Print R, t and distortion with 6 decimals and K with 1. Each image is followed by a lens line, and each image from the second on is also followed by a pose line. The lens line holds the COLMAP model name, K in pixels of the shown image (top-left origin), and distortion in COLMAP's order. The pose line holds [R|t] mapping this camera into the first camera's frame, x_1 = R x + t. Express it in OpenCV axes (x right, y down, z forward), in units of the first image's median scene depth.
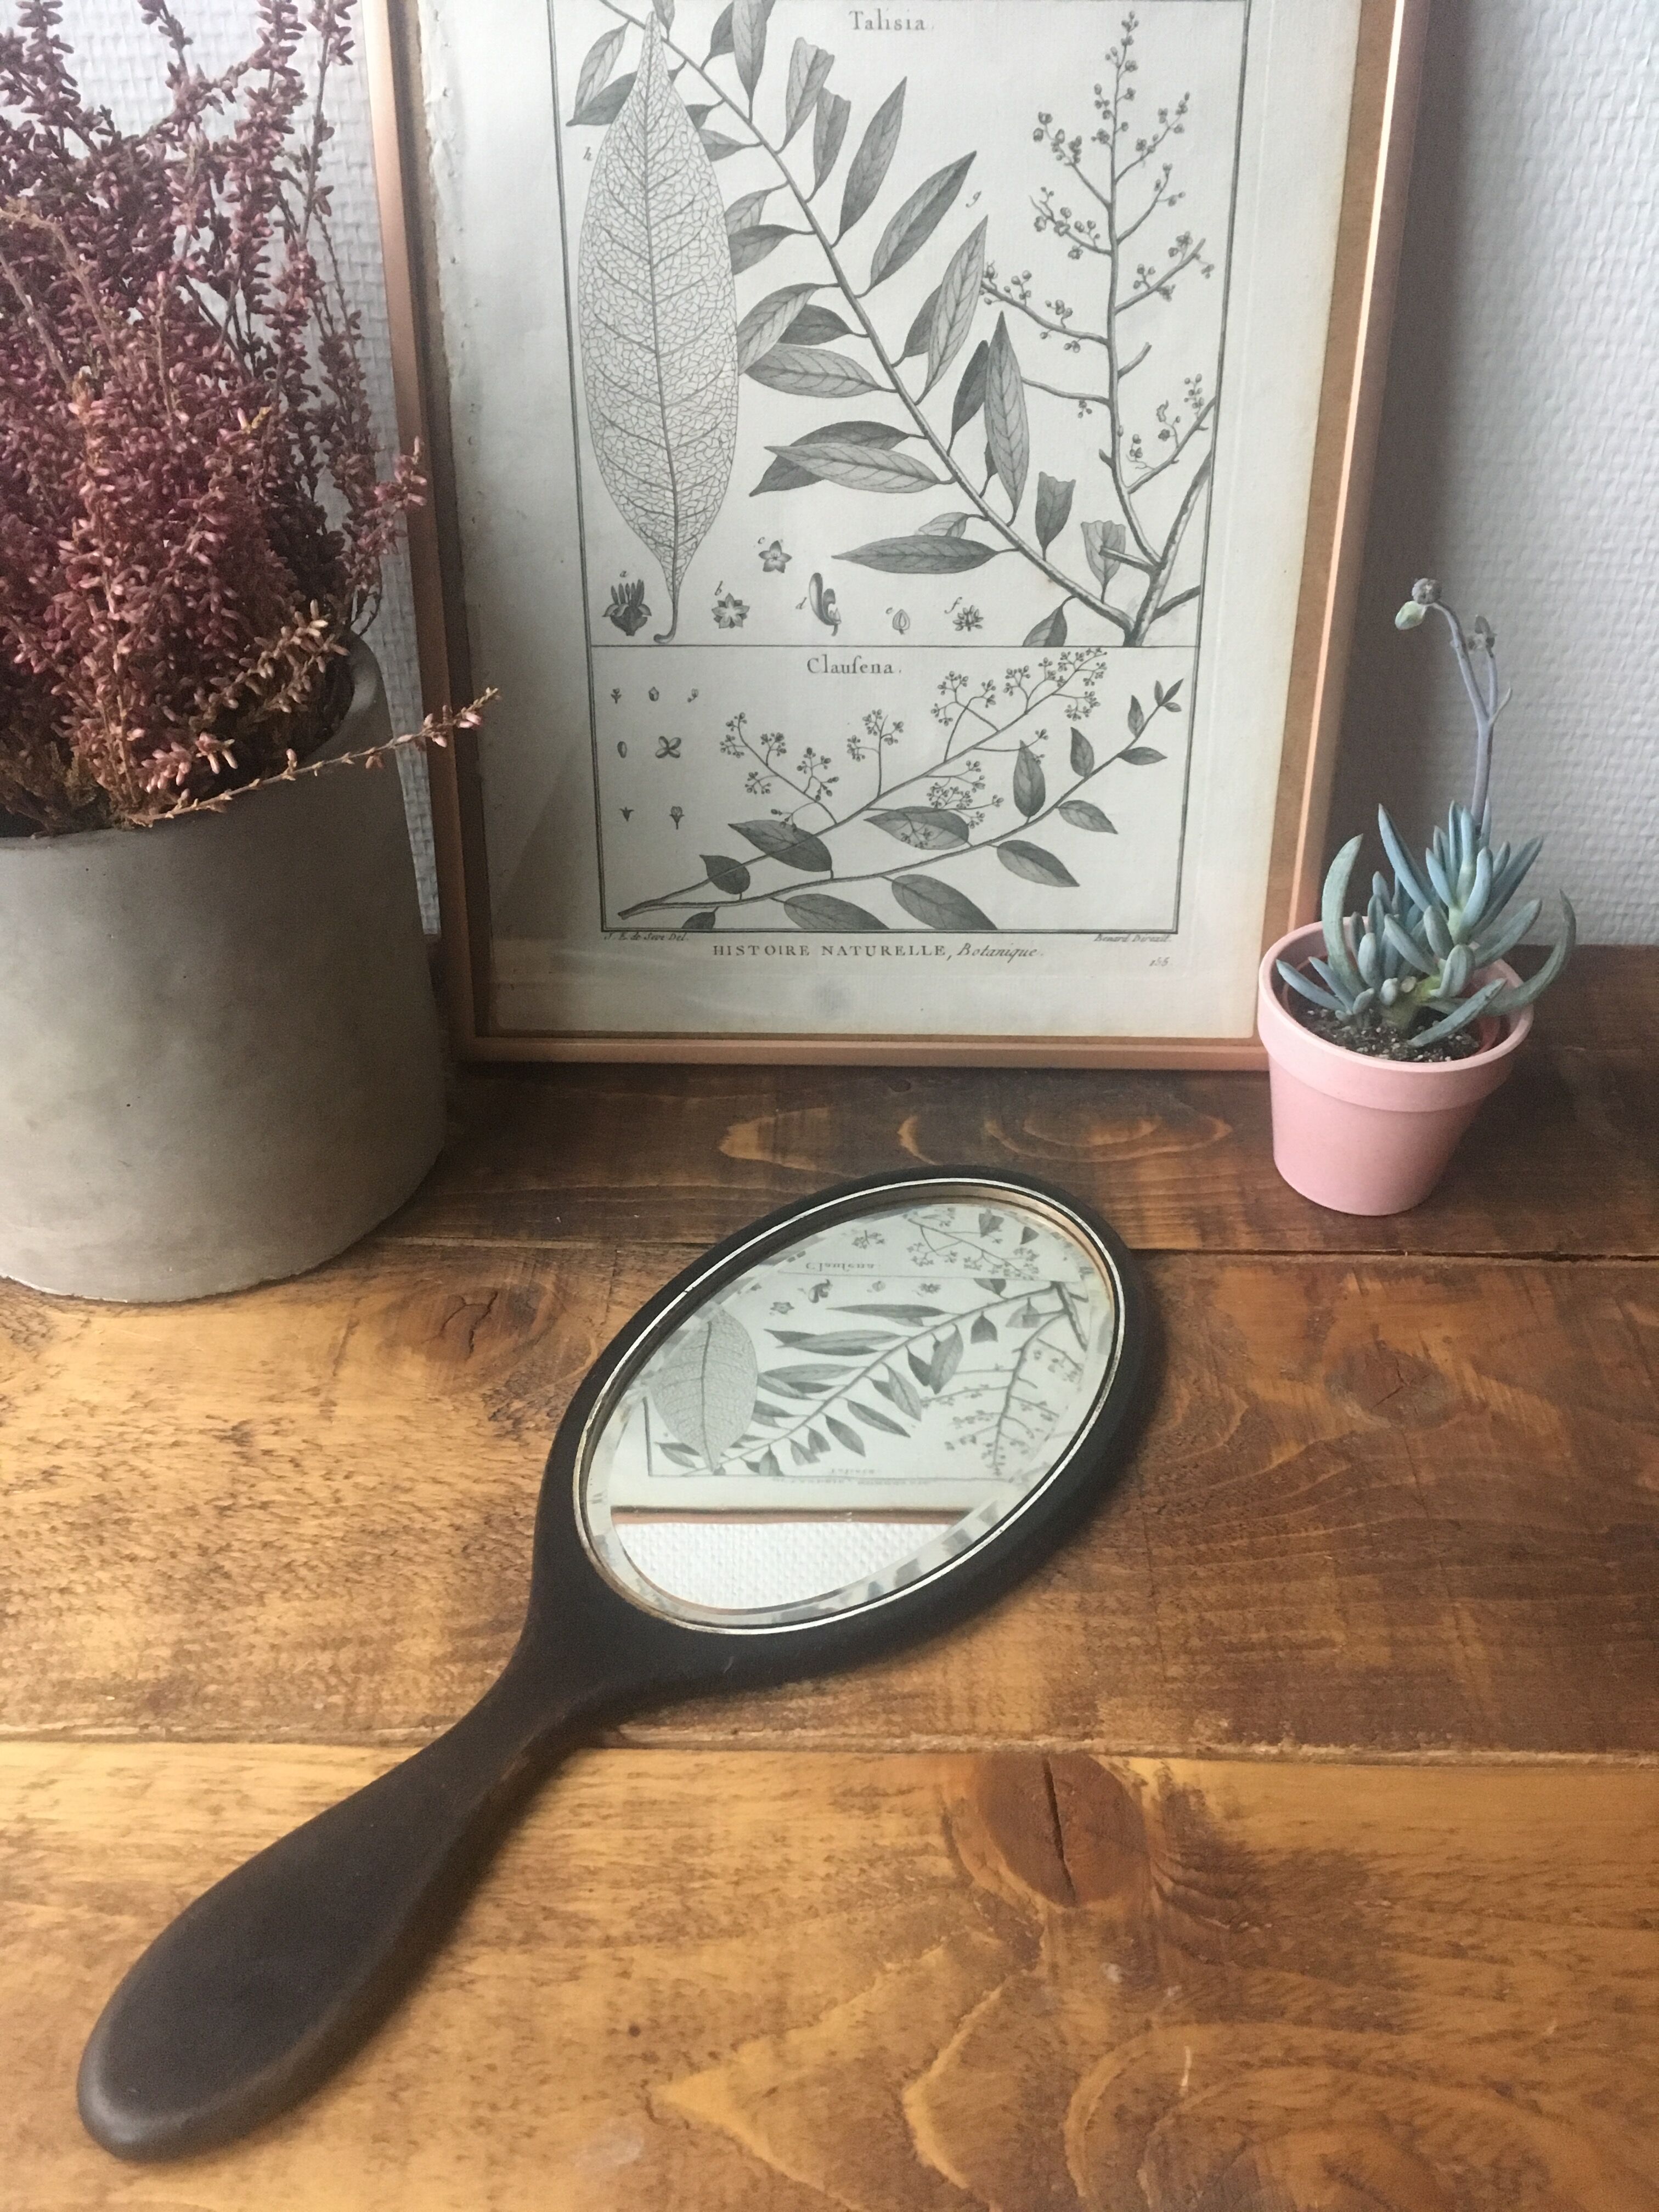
lens RADIAL K [[1800.0, 0, 829.6], [0, 1800.0, 1128.0], [0, 0, 1]] dist [0.072227, -0.088002]
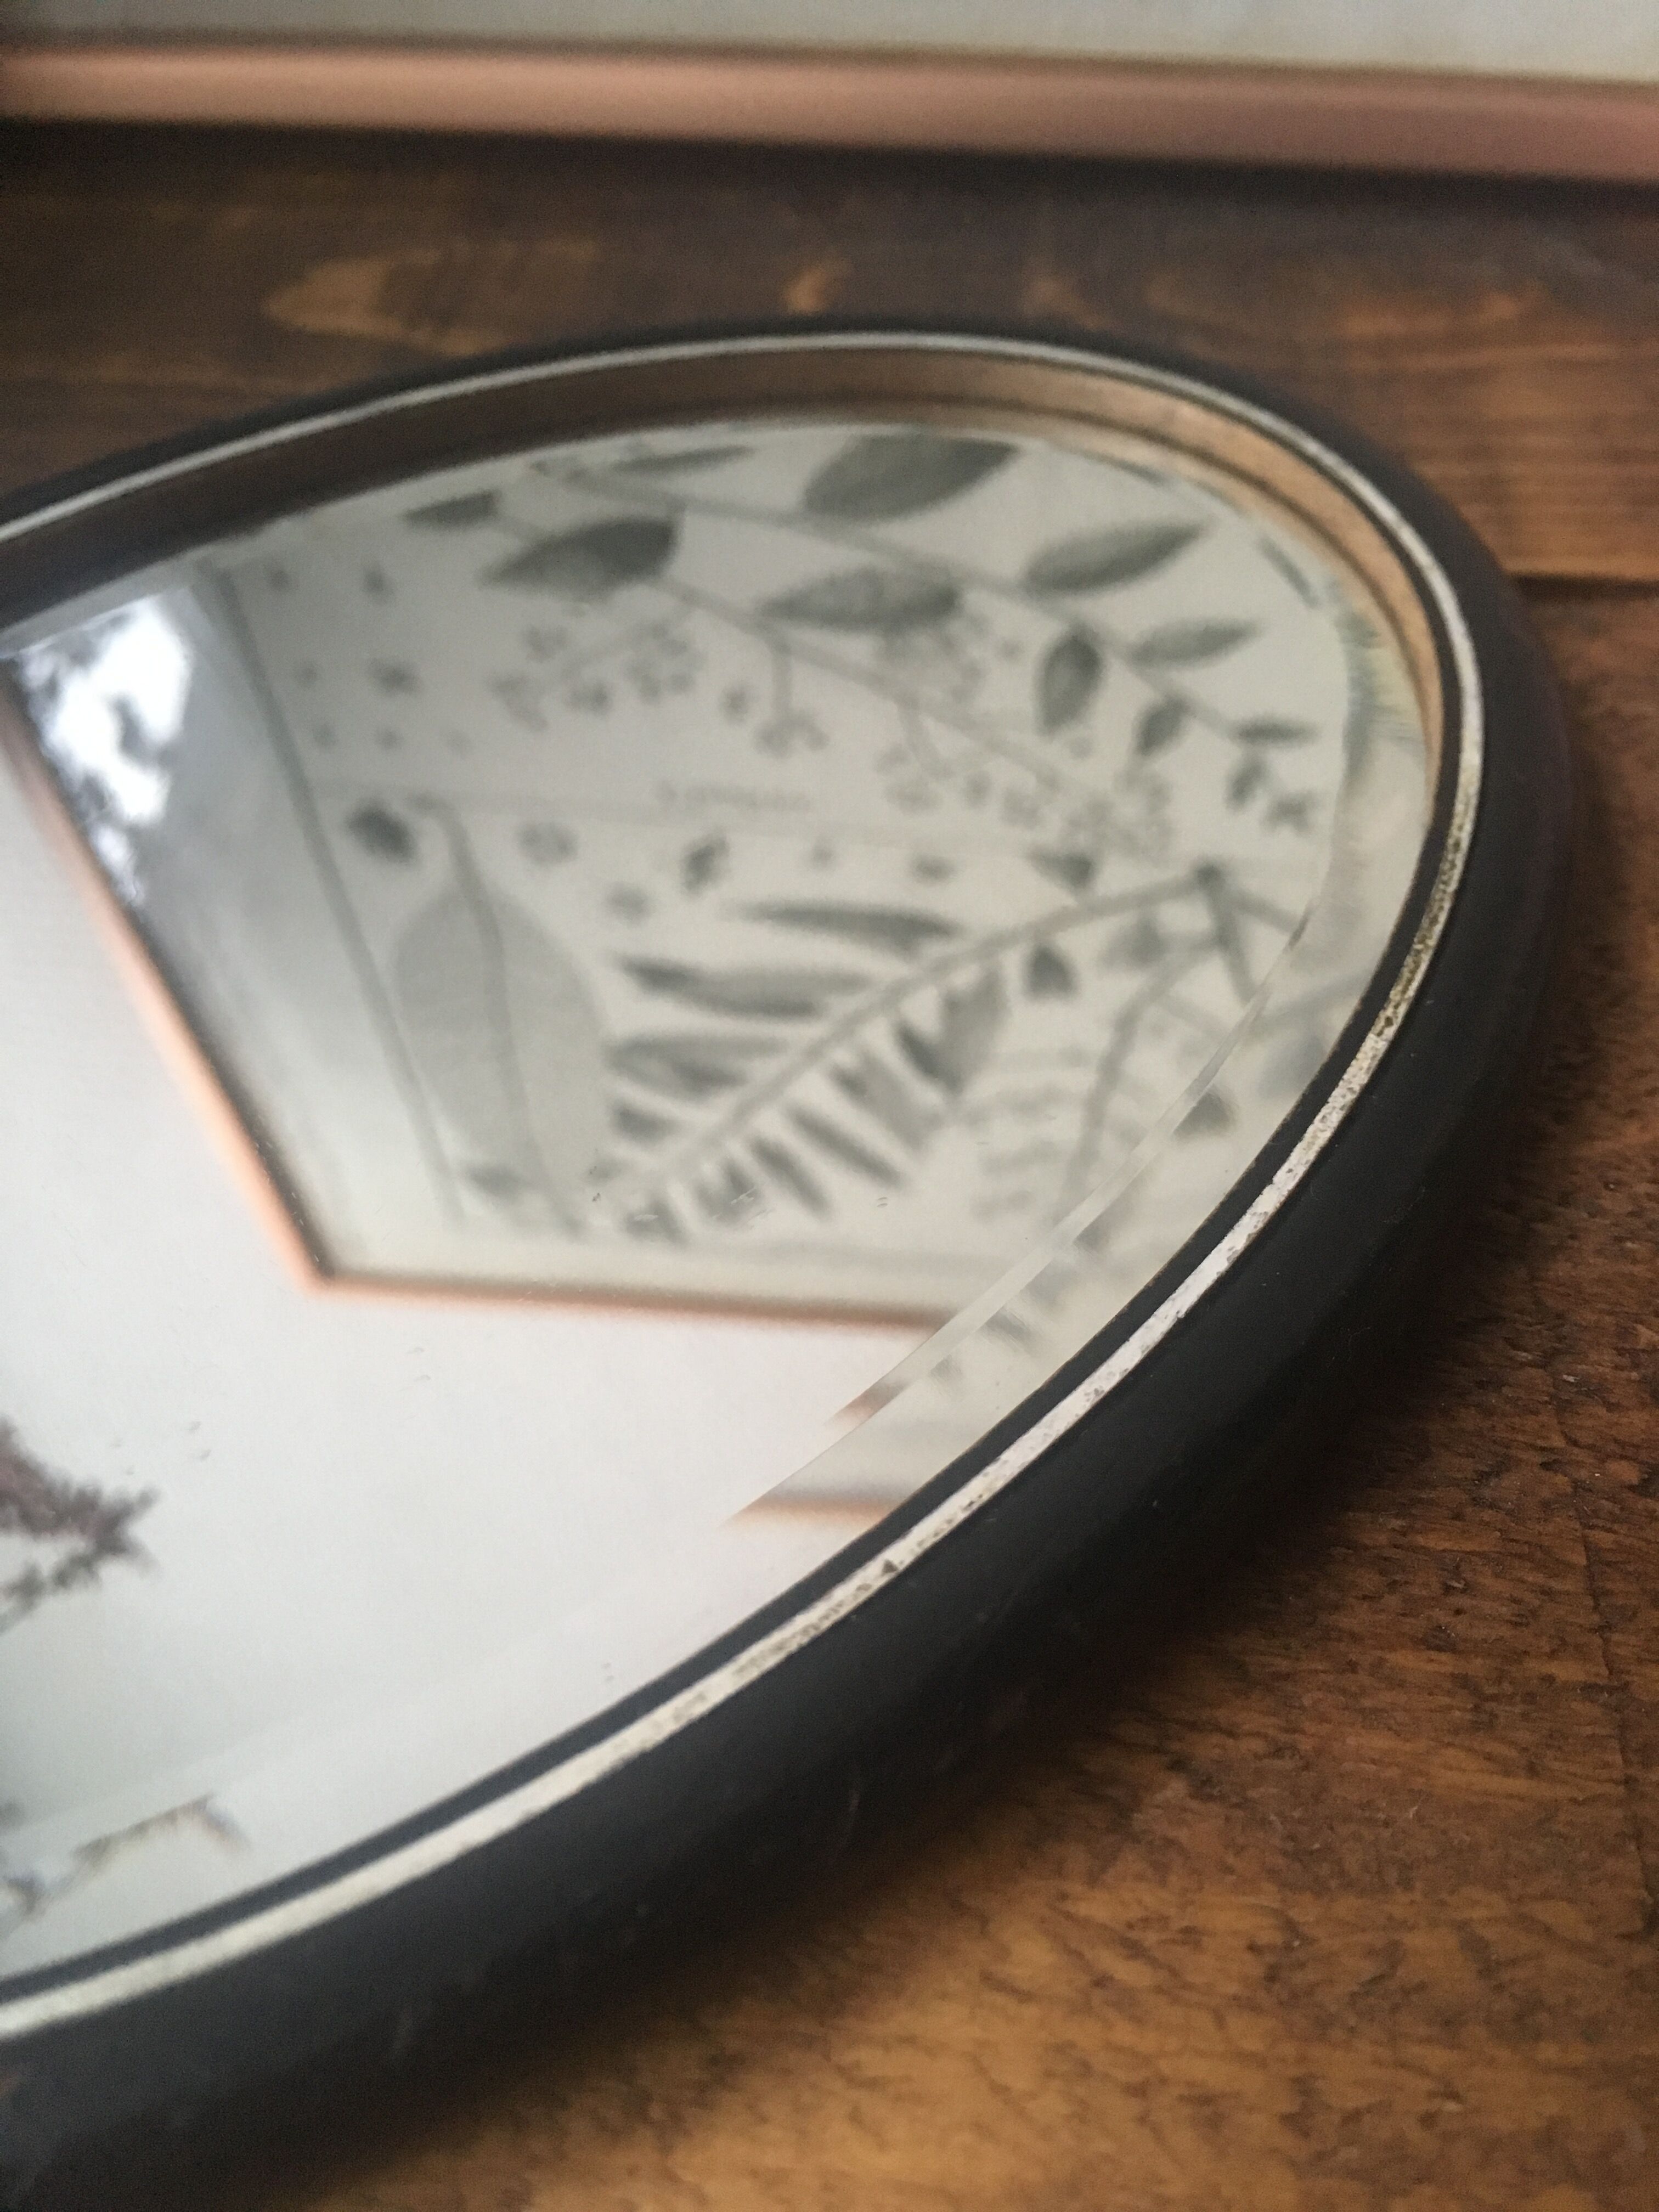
lens RADIAL K [[1909.8, 0, 843.7], [0, 1909.8, 1091.3], [0, 0, 1]] dist [0.083381, -0.151346]
pose [[0.997278, 0.052724, -0.051541, 0.077351], [-0.046940, 0.993083, 0.107626, 0.118668], [0.056858, -0.104914, 0.992855, 0.633042]]
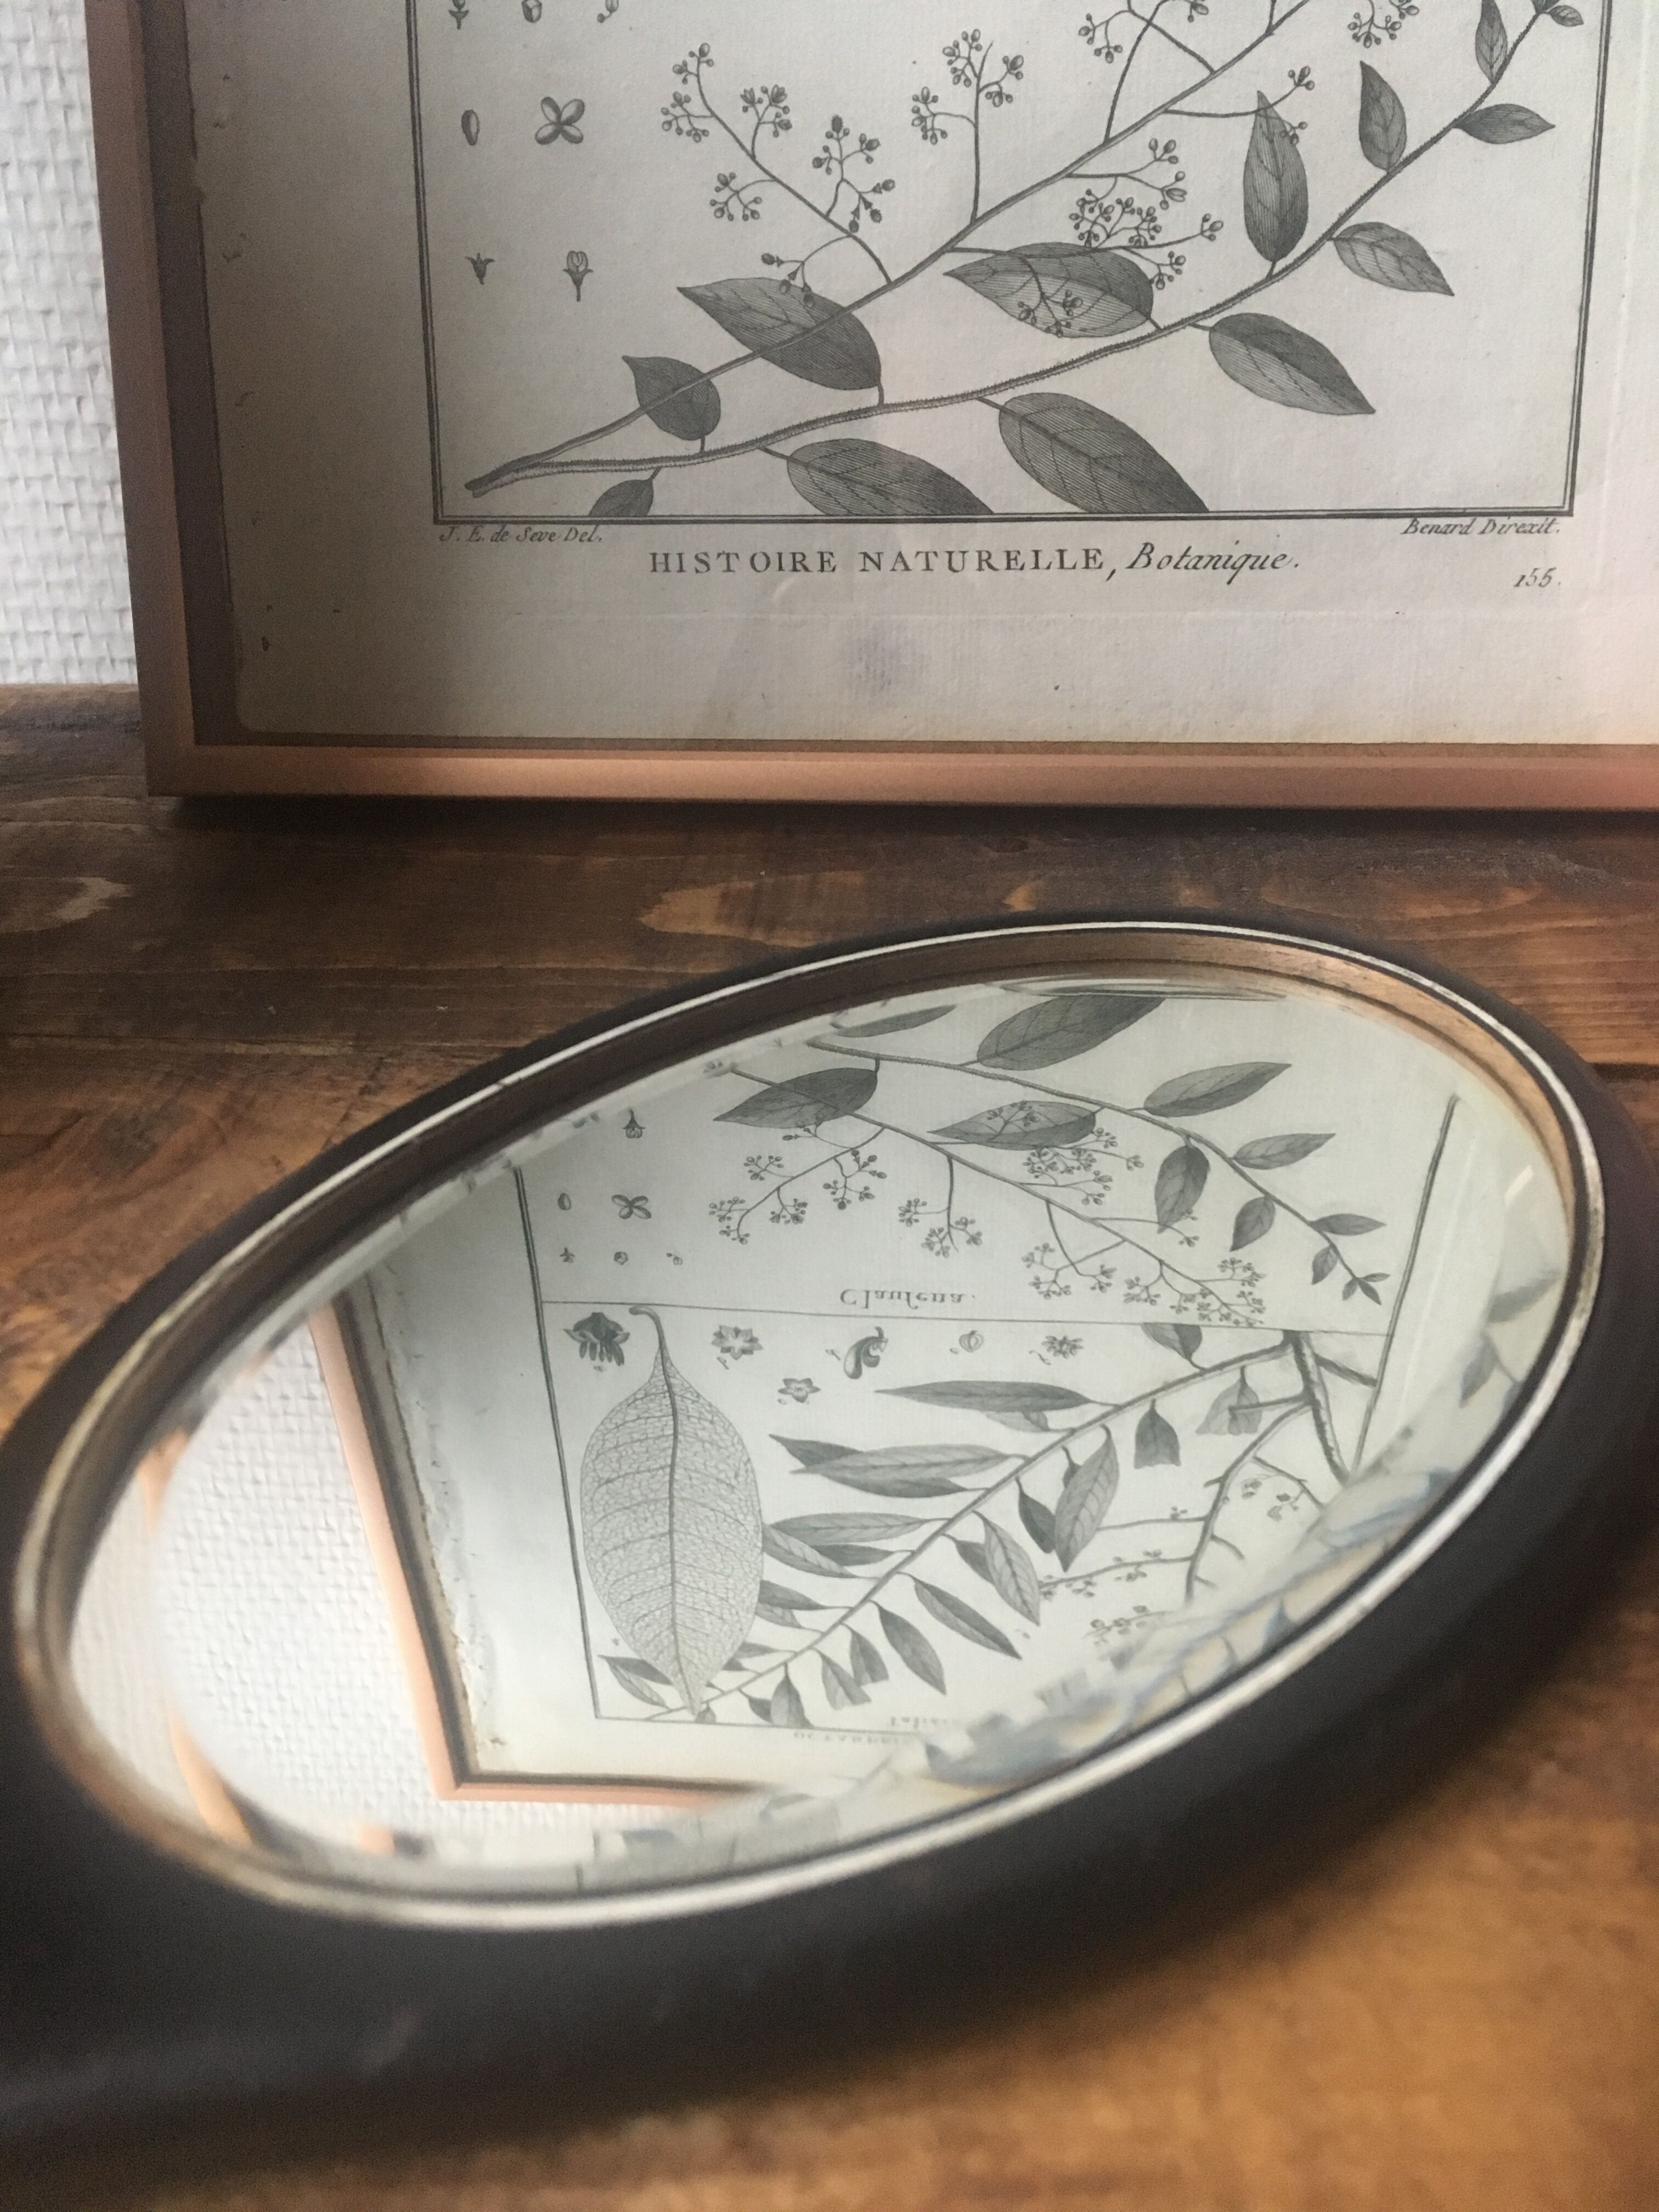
lens RADIAL K [[1856.4, 0, 837.9], [0, 1856.4, 1131.2], [0, 0, 1]] dist [0.006065, 0.002617]
pose [[0.998968, 0.007789, -0.044756, 0.014419], [-0.015550, 0.984309, -0.175770, 0.158187], [0.042685, 0.176284, 0.983413, 0.528939]]
